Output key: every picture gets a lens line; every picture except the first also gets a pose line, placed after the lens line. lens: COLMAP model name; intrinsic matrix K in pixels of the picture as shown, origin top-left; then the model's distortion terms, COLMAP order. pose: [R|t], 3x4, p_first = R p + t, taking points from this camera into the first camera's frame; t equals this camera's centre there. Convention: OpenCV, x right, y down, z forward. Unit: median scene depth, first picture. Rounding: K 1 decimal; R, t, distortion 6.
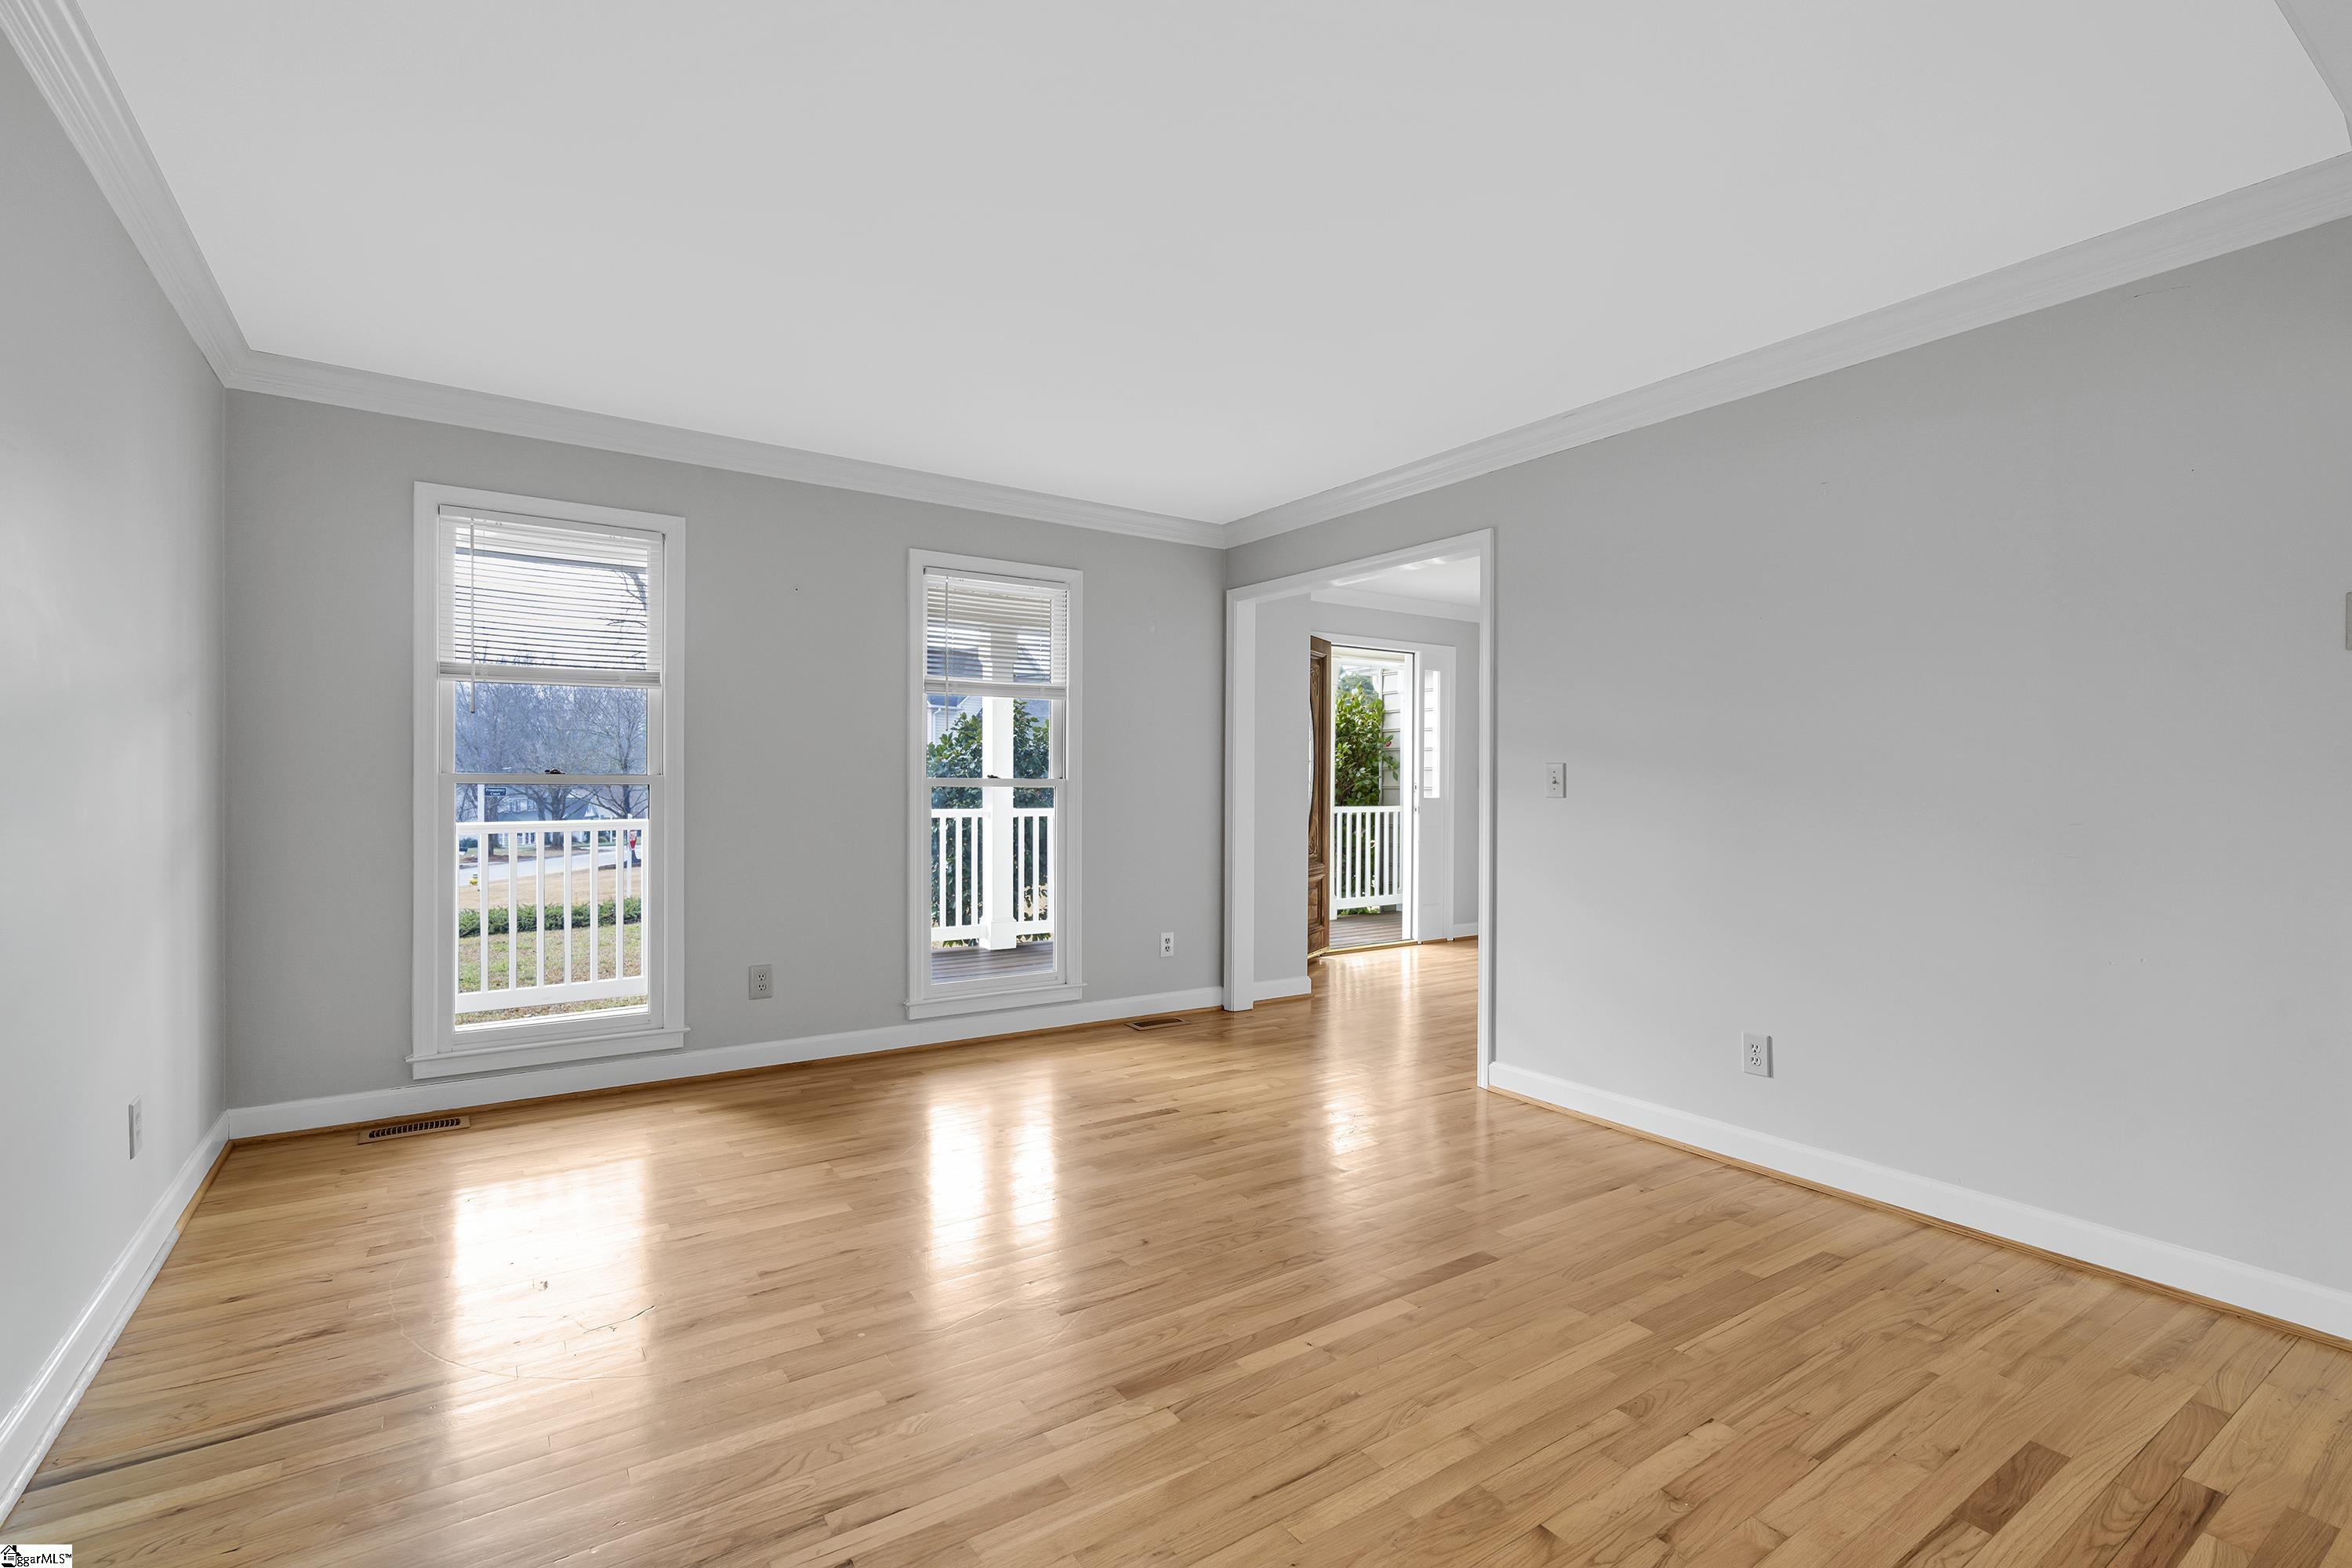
lens RADIAL K [[1052.0, 0, 1190.2], [0, 1052.0, 784.0], [0, 0, 1]] dist [-0.007782, -0.000843]
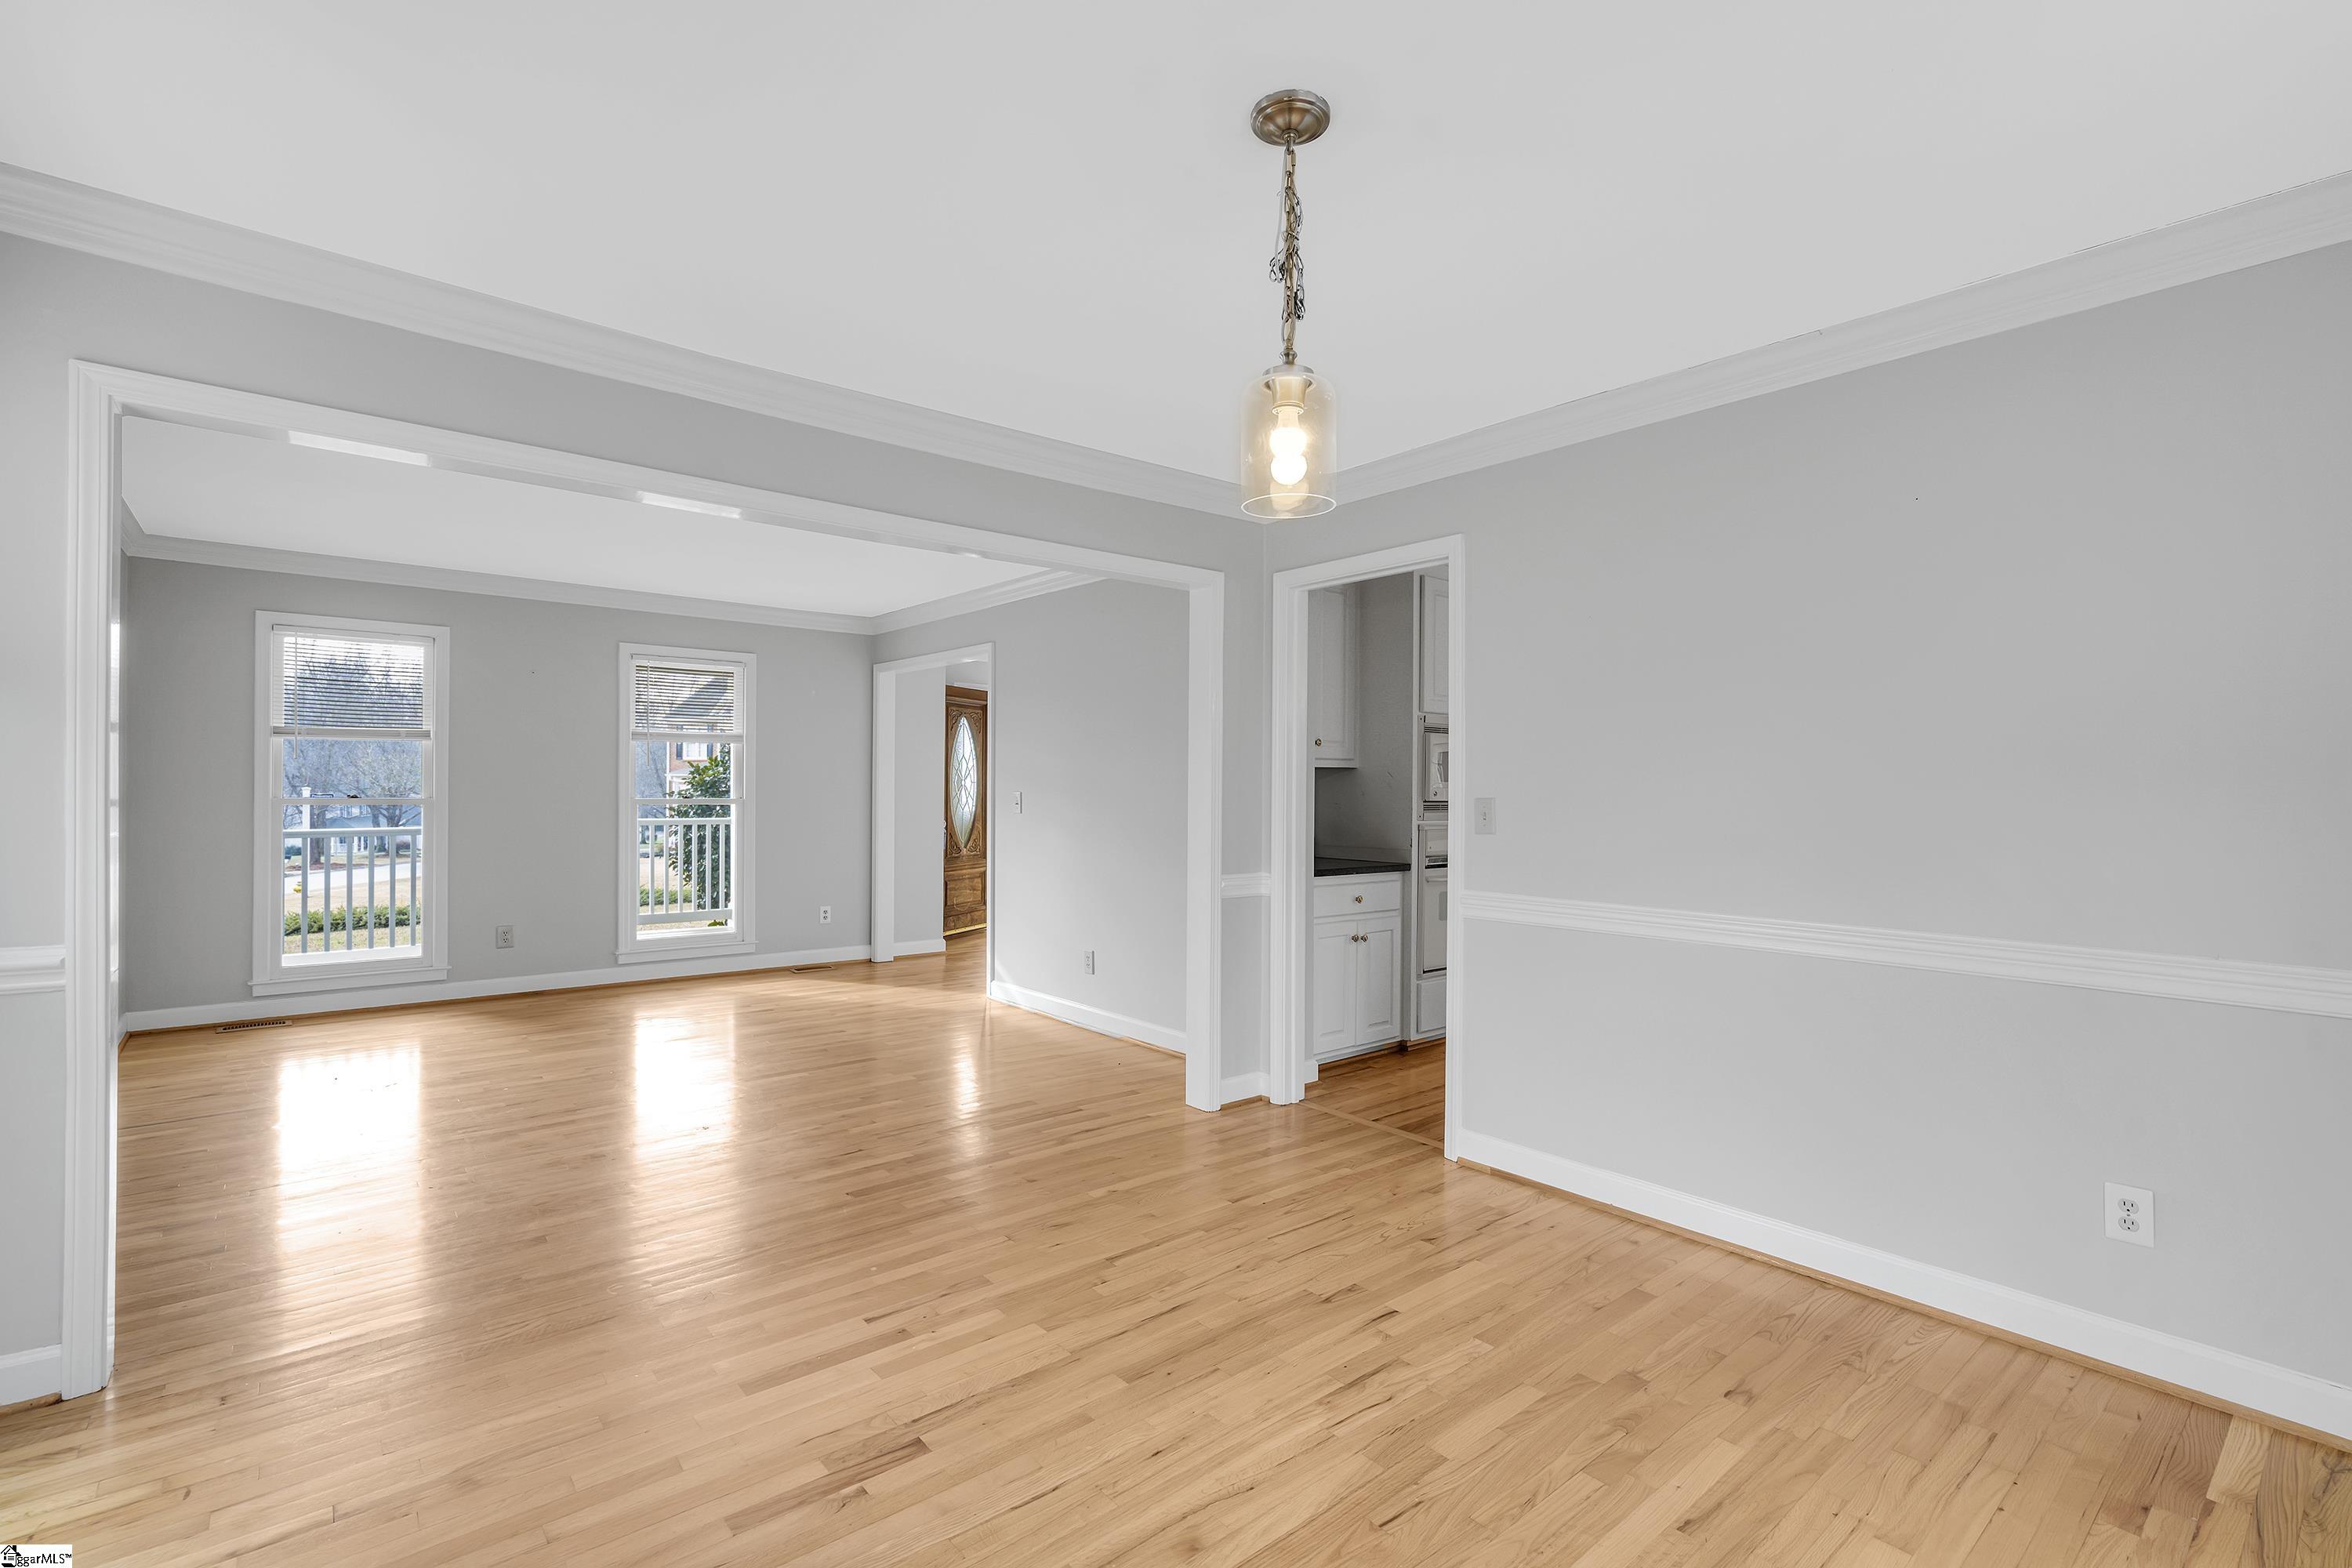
lens RADIAL K [[1052.0, 0, 1200.0], [0, 1052.0, 781.8], [0, 0, 1]] dist [-0.007782, -0.000843]
pose [[0.993780, 0.001610, 0.111346, 0.345173], [-0.000975, 0.999983, -0.005756, -0.020088], [-0.111354, 0.005612, 0.993765, -0.500893]]
